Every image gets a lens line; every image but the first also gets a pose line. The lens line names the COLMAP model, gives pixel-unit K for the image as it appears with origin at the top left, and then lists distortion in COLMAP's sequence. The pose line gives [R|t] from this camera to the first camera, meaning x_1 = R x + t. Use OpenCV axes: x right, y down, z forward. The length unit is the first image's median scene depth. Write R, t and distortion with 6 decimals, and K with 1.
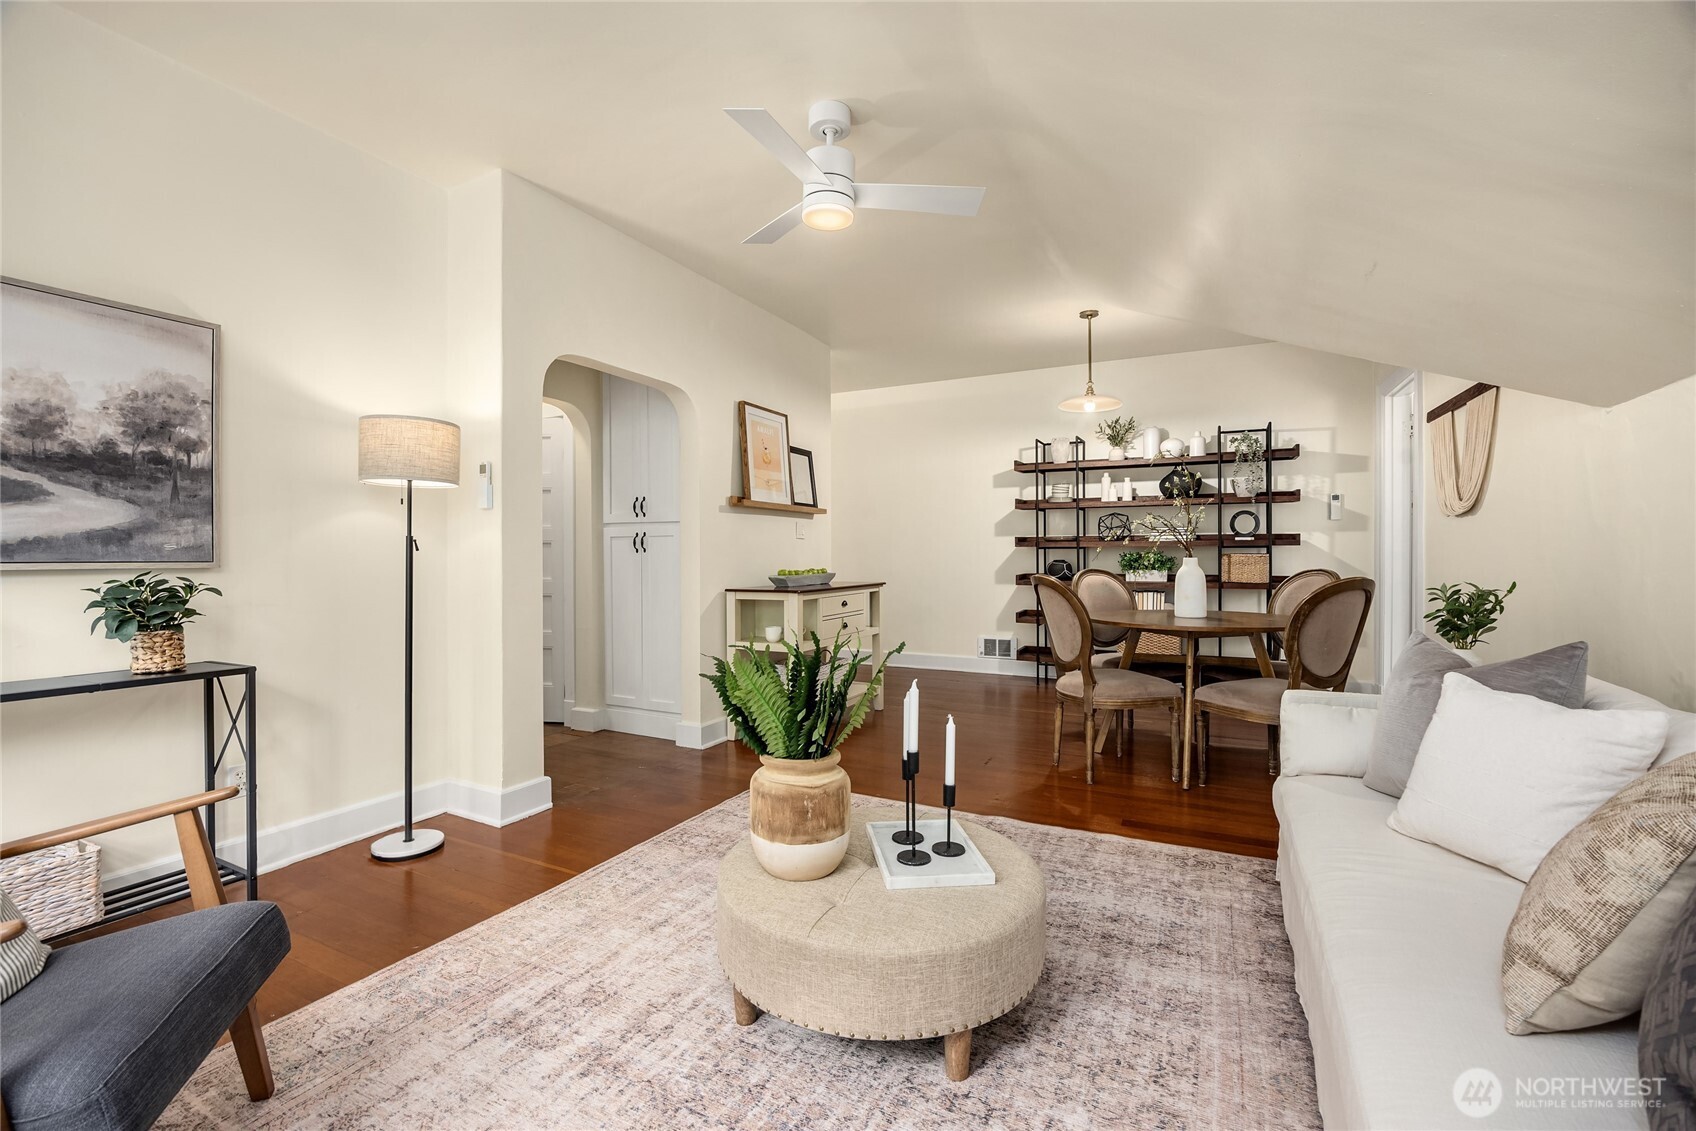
lens RADIAL K [[746.5, 0, 834.9], [0, 746.5, 563.7], [0, 0, 1]] dist [-0.013370, -0.001070]
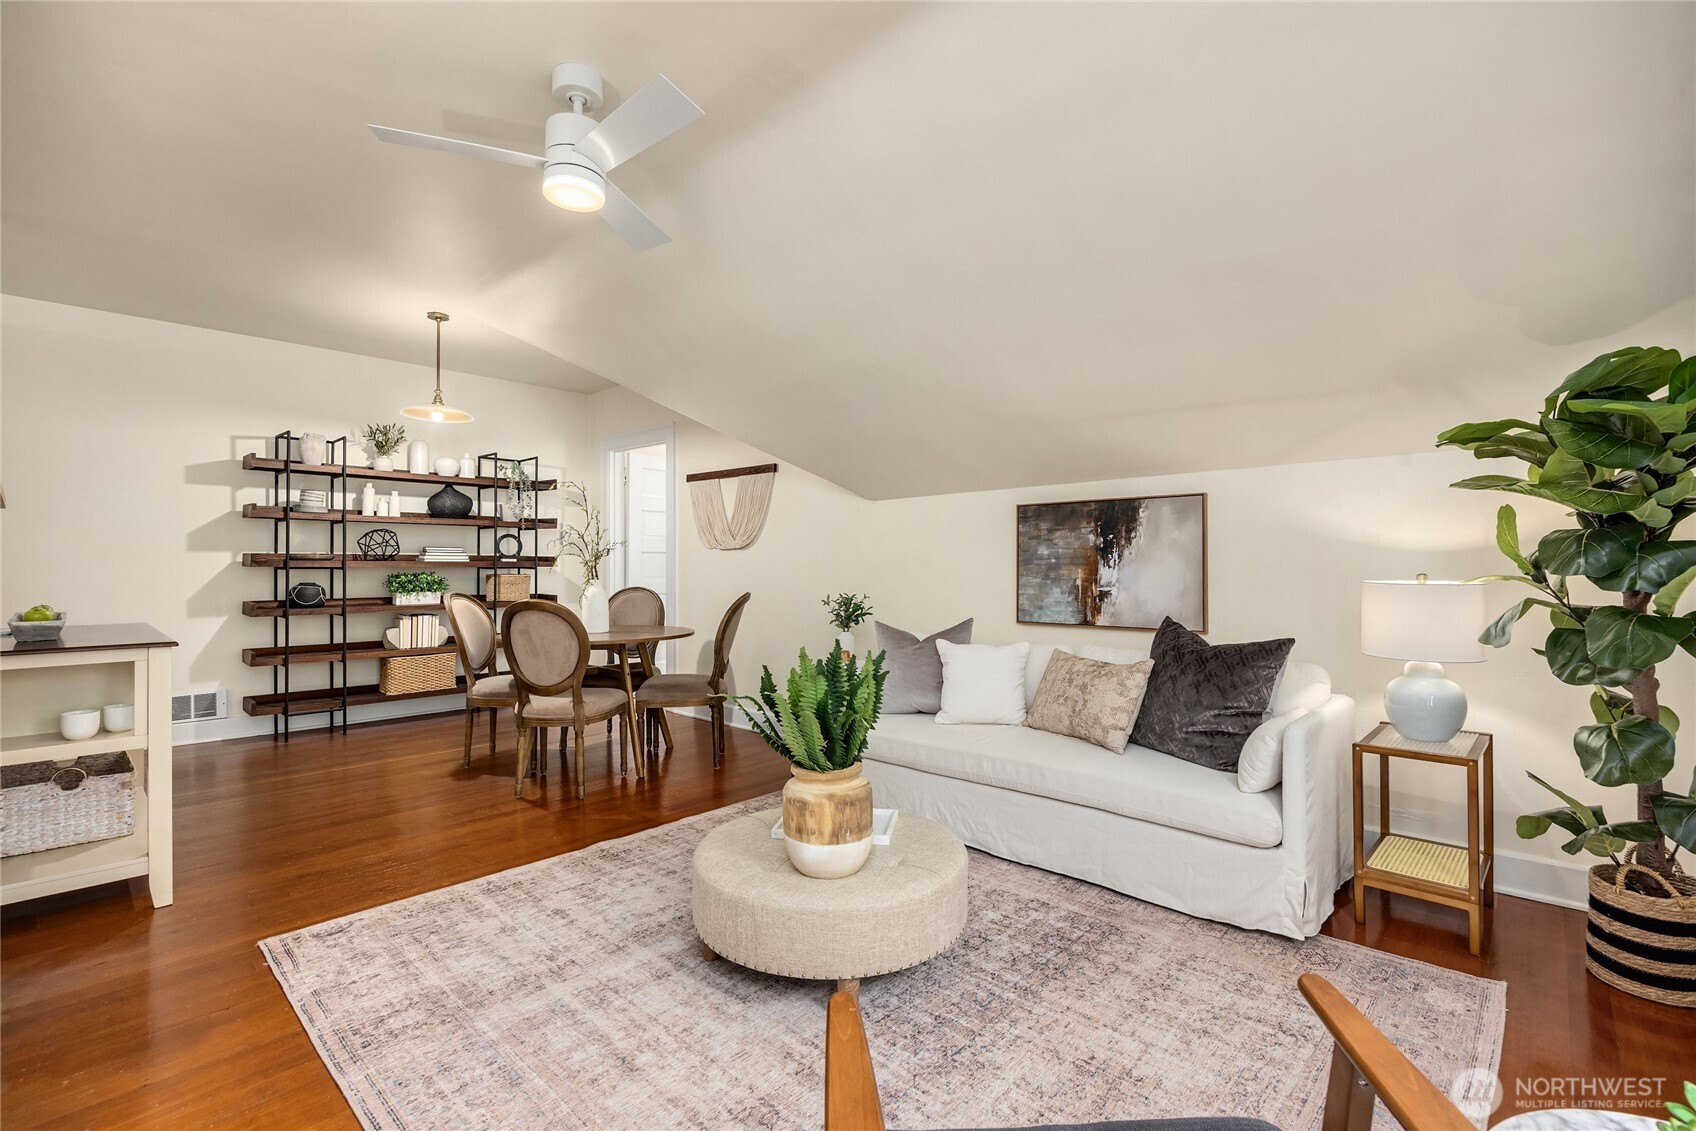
lens RADIAL K [[746.5, 0, 880.4], [0, 746.5, 587.2], [0, 0, 1]] dist [-0.013370, -0.001070]
pose [[0.244653, -0.023205, 0.969333, -0.557283], [0.011429, 0.999713, 0.021047, -0.017259], [-0.969543, 0.005930, 0.244848, 0.333554]]
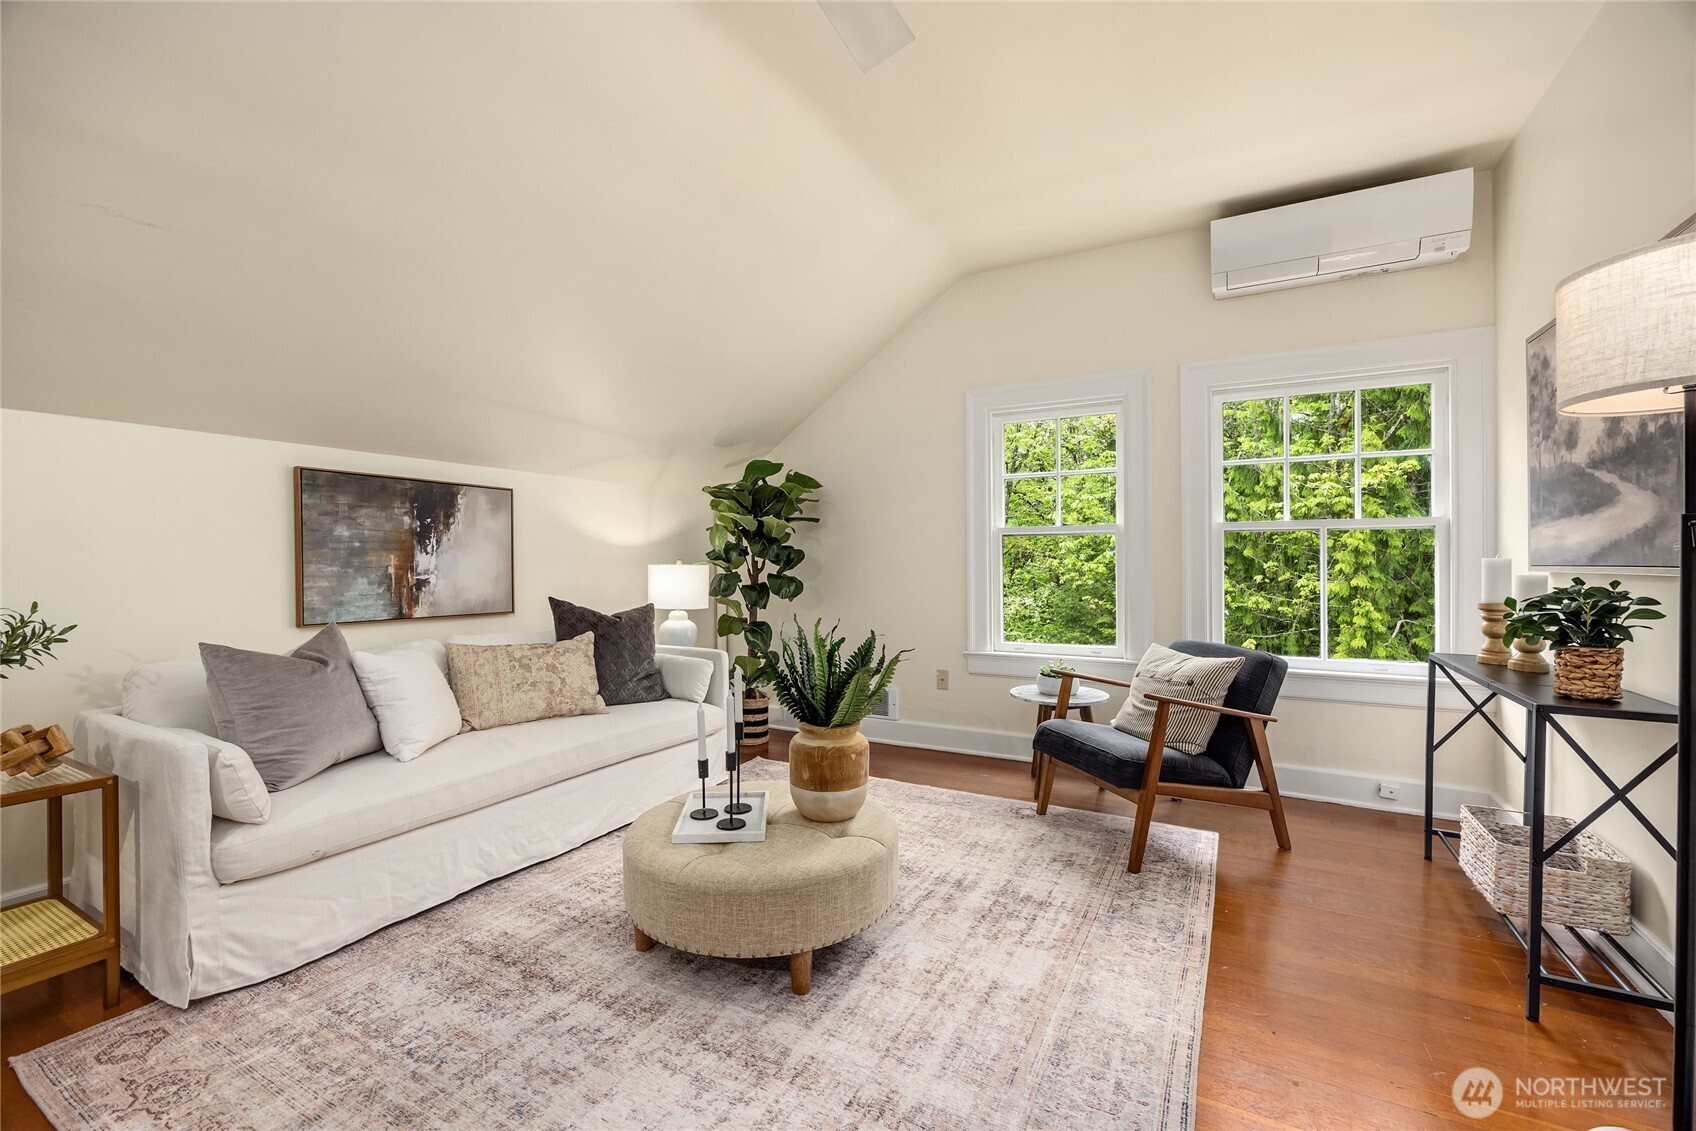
lens RADIAL K [[694.5, 0, 812.1], [0, 694.5, 574.7], [0, 0, 1]] dist [-0.011577, 0.000251]
pose [[-0.997949, 0.005840, 0.063743, -0.048400], [0.007435, 0.999664, 0.024812, -0.010920], [-0.063577, 0.025235, -0.997658, 1.103730]]
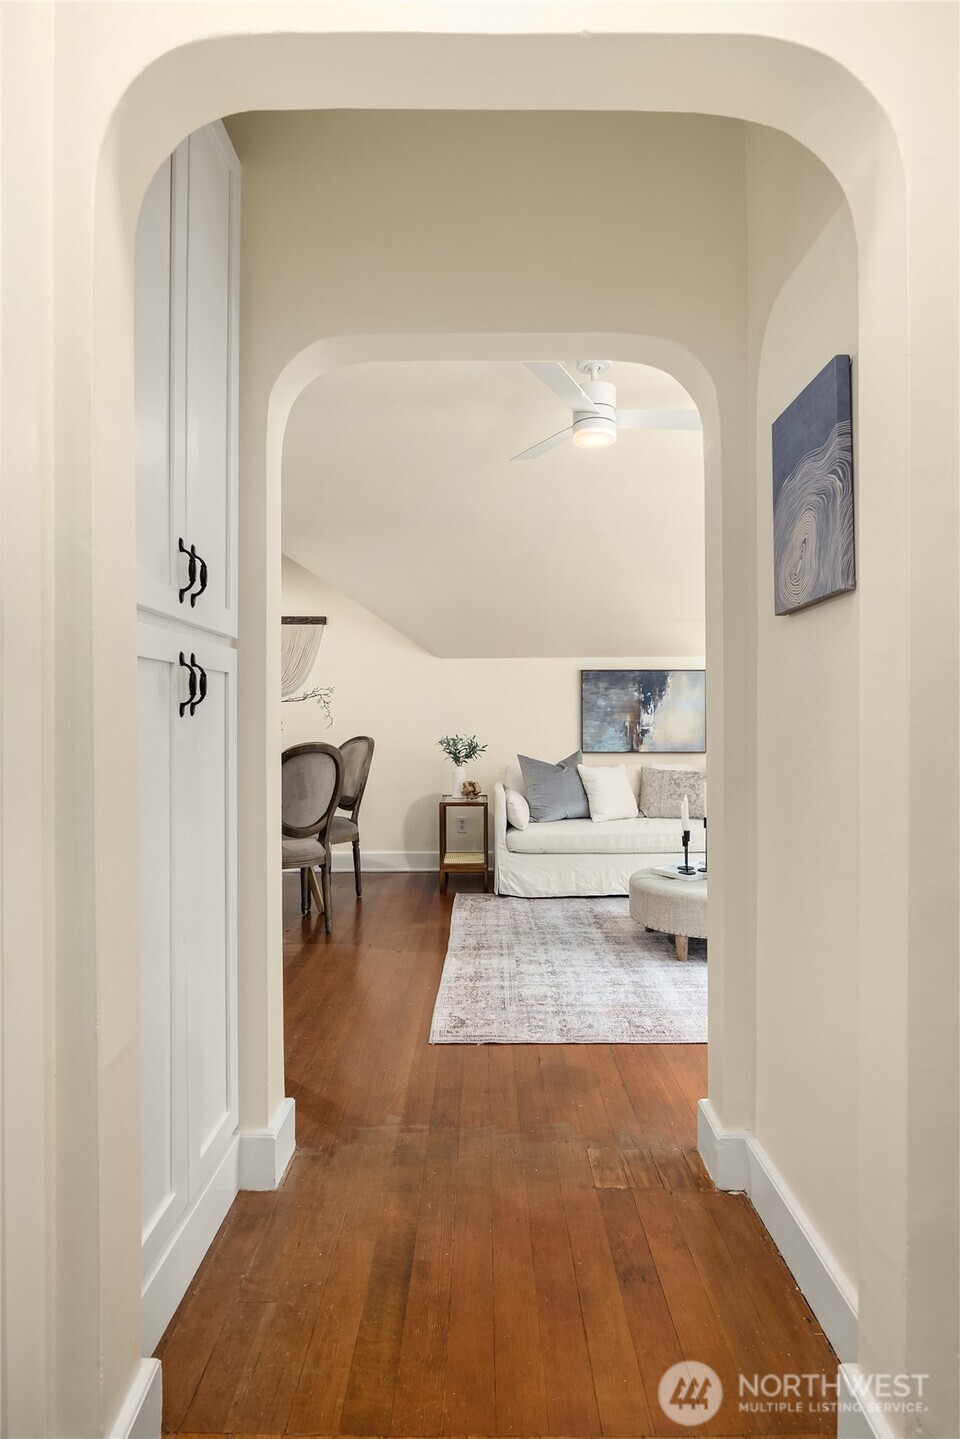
lens RADIAL K [[769.2, 0, 506.8], [0, 769.2, 711.6], [0, 0, 1]] dist [-0.007867, 0.001487]
pose [[-0.471858, 0.004927, 0.881661, -0.780771], [0.011379, 0.999935, 0.000502, -0.028071], [-0.881601, 0.010269, -0.471883, 1.286656]]
